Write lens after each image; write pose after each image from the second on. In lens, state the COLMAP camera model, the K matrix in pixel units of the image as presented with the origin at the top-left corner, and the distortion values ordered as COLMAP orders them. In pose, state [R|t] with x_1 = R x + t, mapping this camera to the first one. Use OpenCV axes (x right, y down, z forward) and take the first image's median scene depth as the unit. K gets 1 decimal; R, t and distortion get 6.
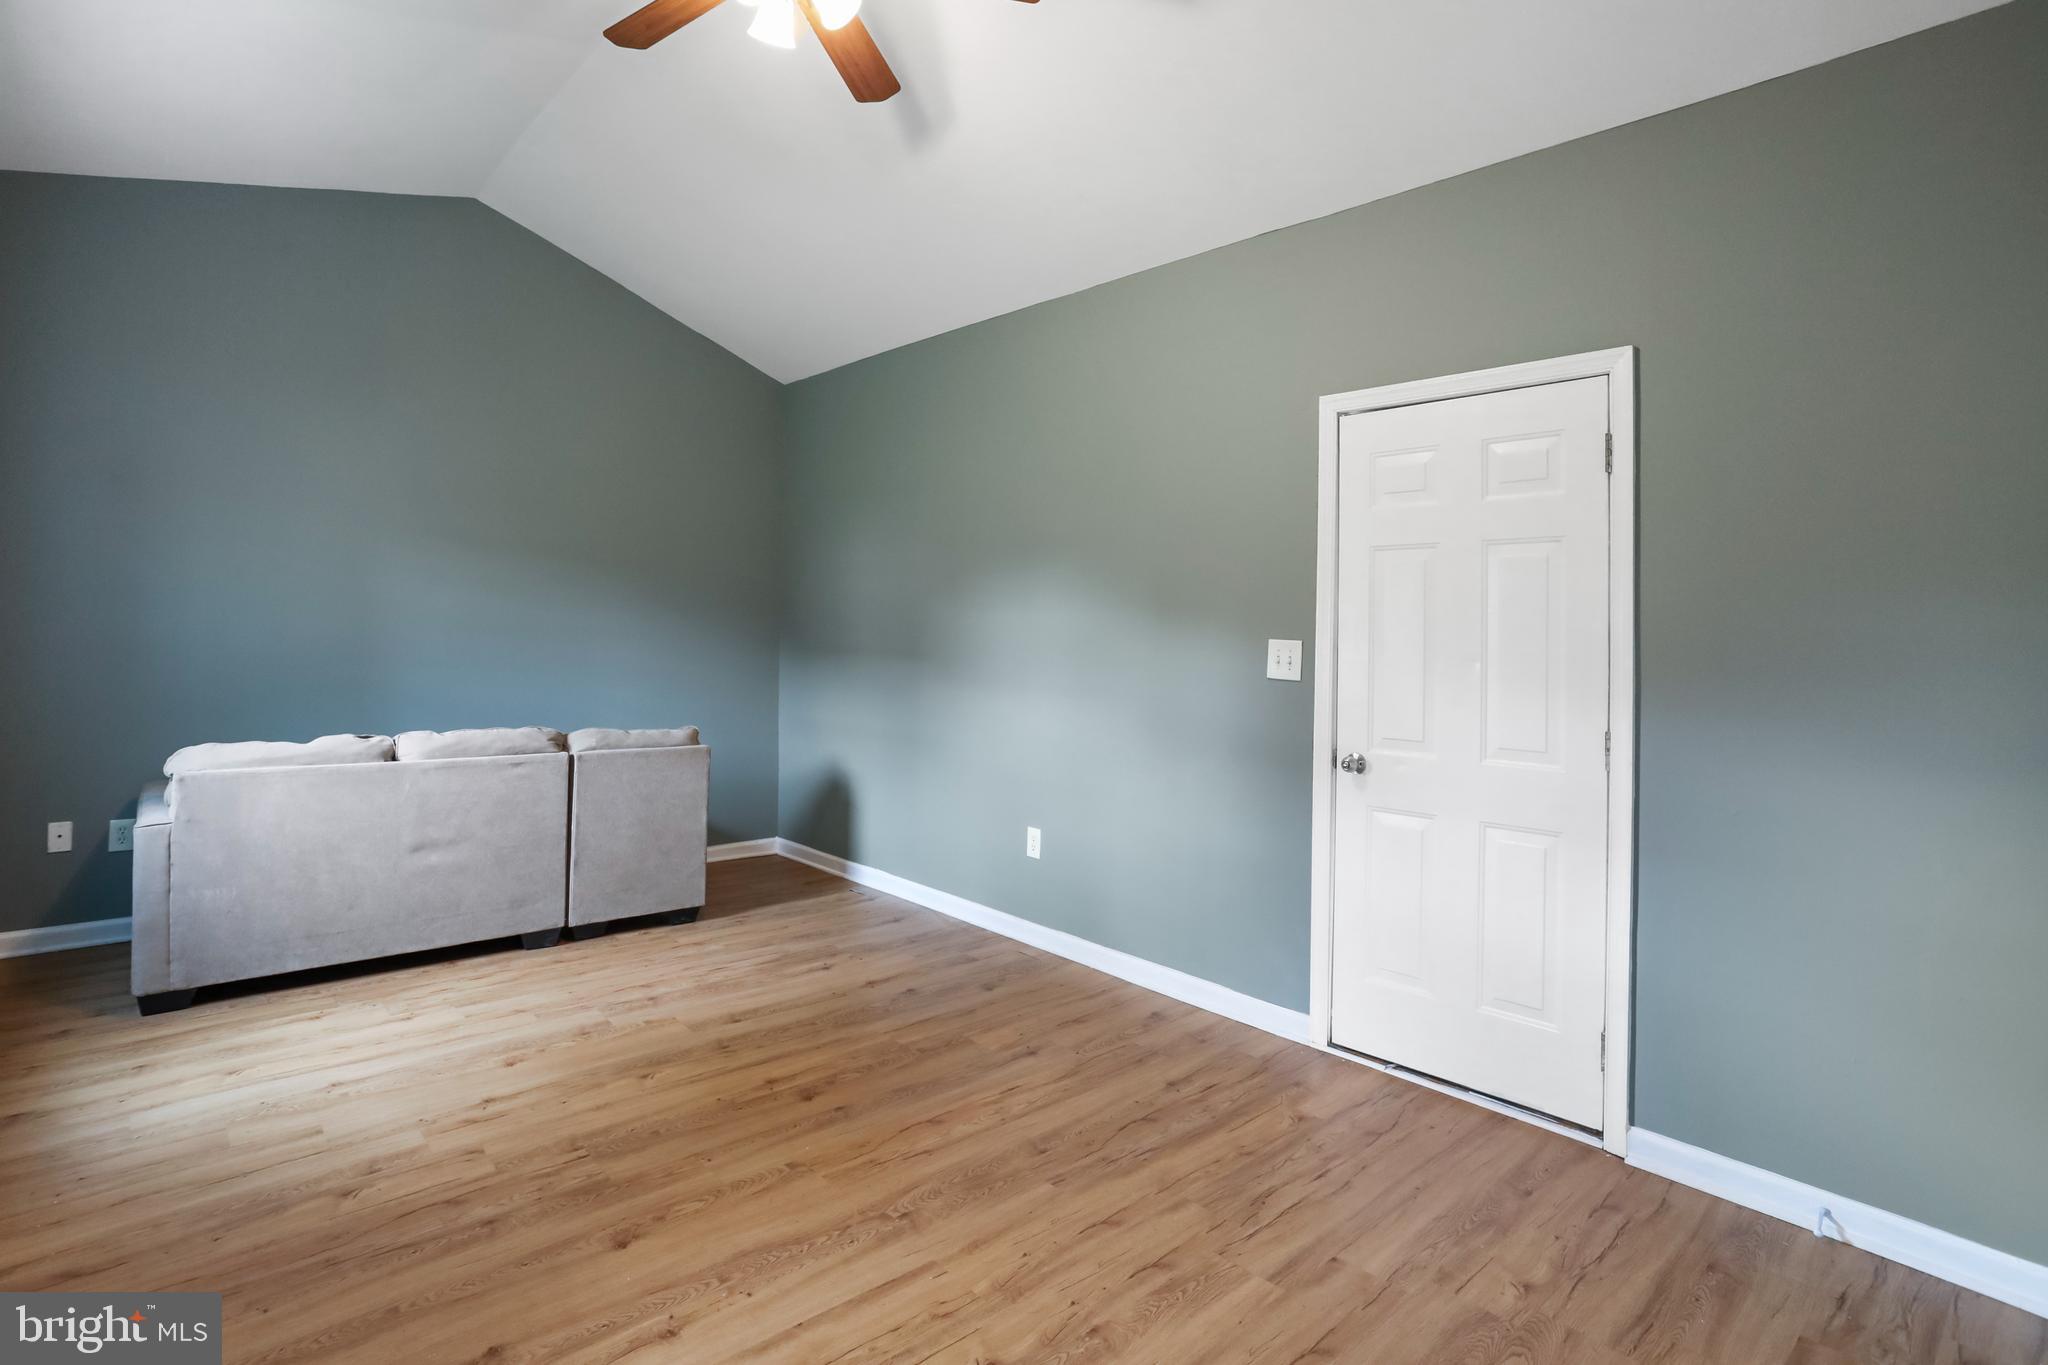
lens RADIAL K [[1007.6, 0, 1026.6], [0, 1007.6, 640.6], [0, 0, 1]] dist [-0.059843, 0.027224]
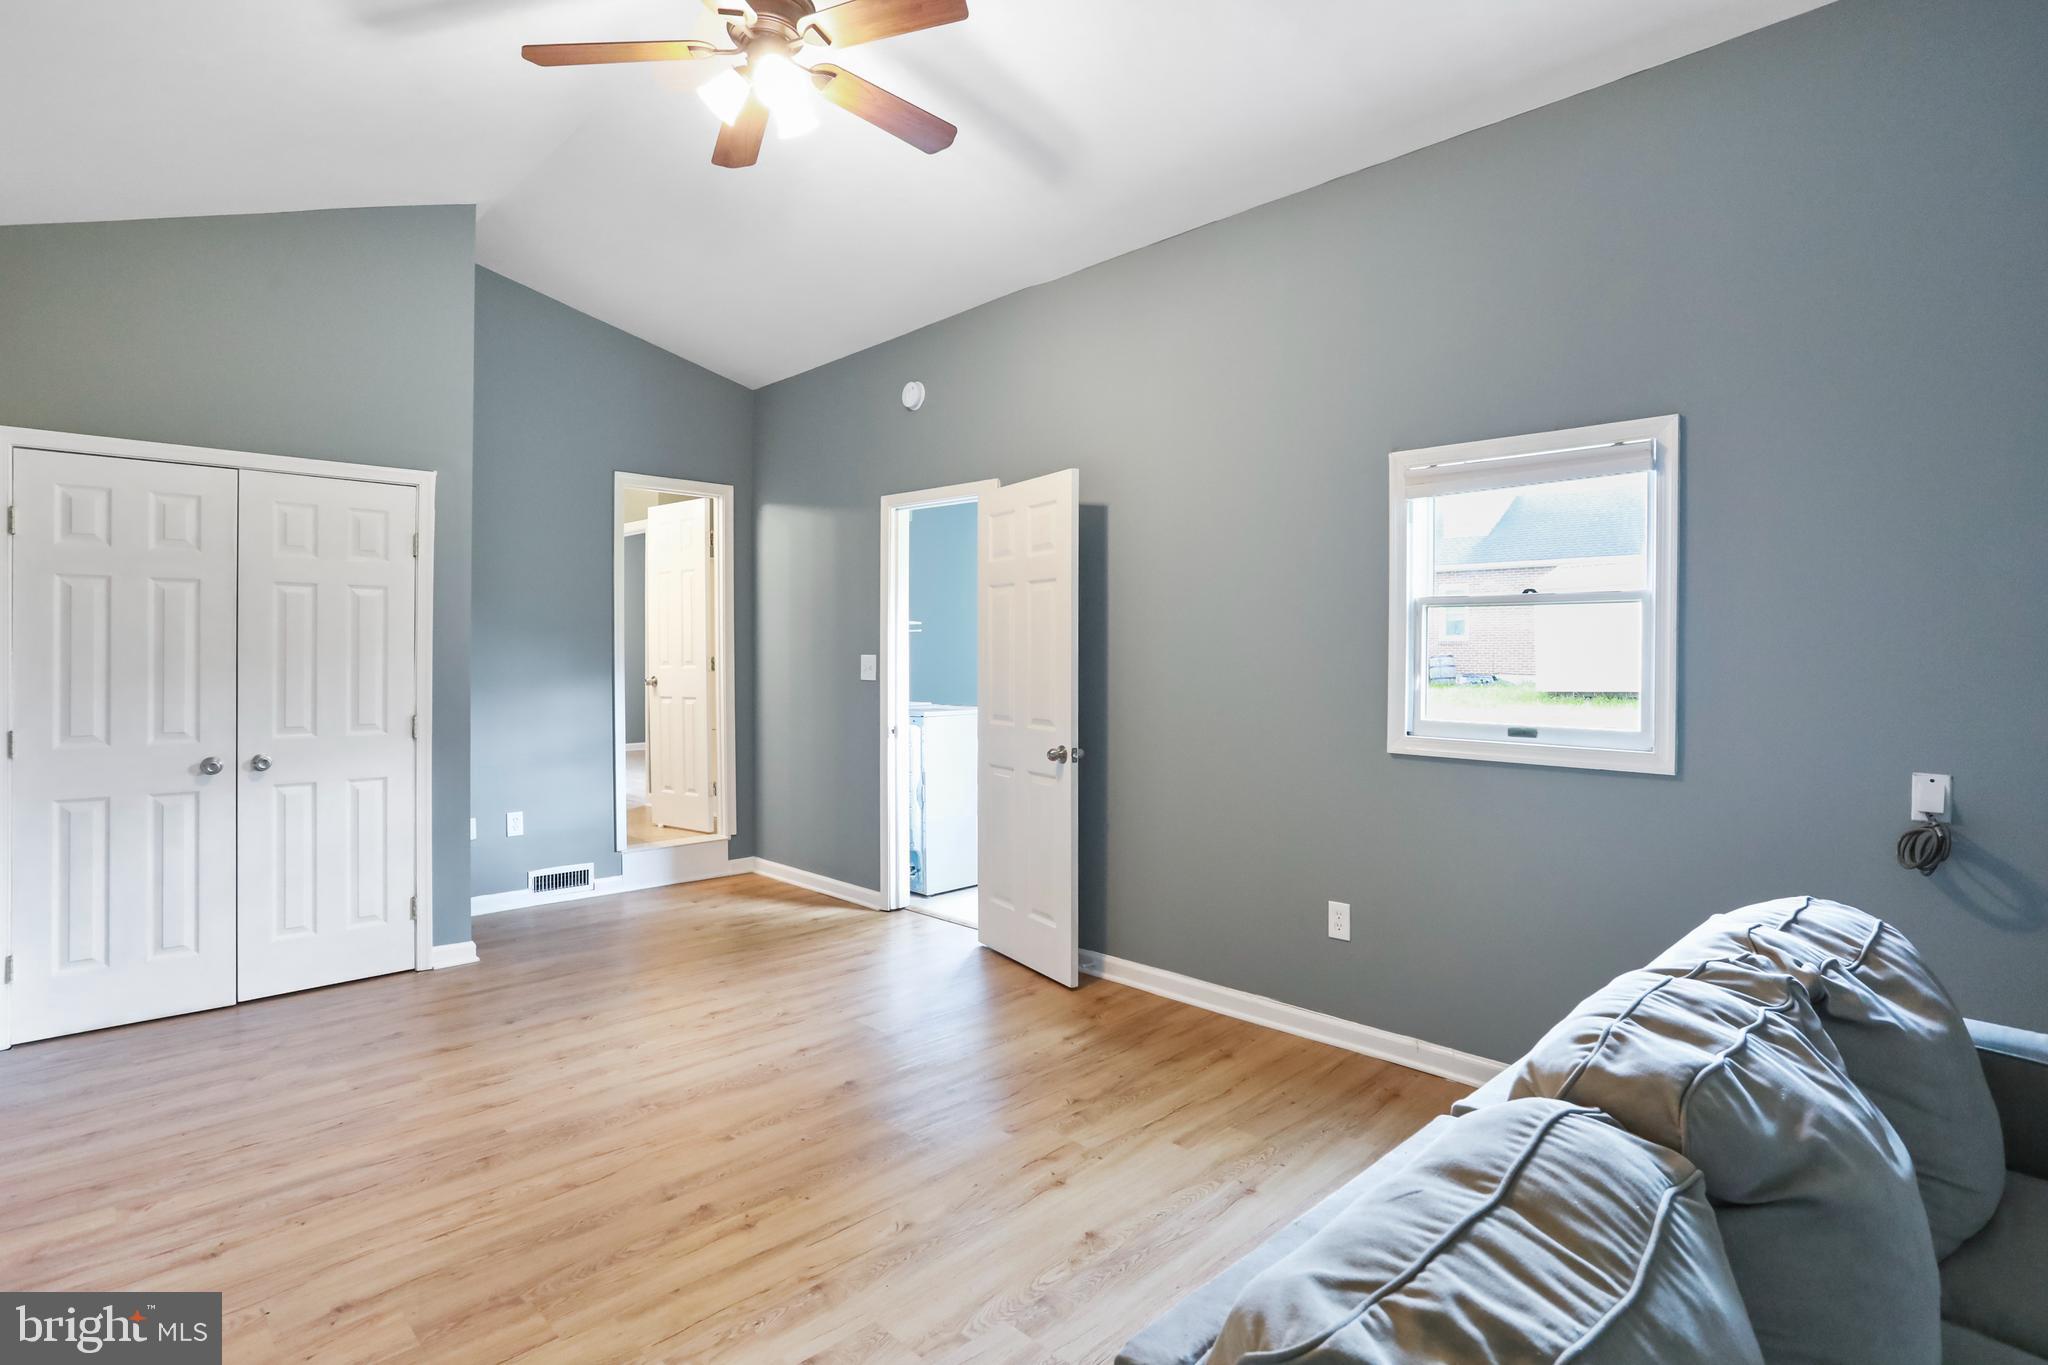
lens RADIAL K [[1007.6, 0, 1026.6], [0, 1007.6, 640.6], [0, 0, 1]] dist [-0.059843, 0.027224]
pose [[-0.999399, -0.024233, -0.024806, -0.488376], [-0.024016, 0.999671, -0.008988, -0.027927], [0.025016, -0.008387, -0.999652, 1.954700]]
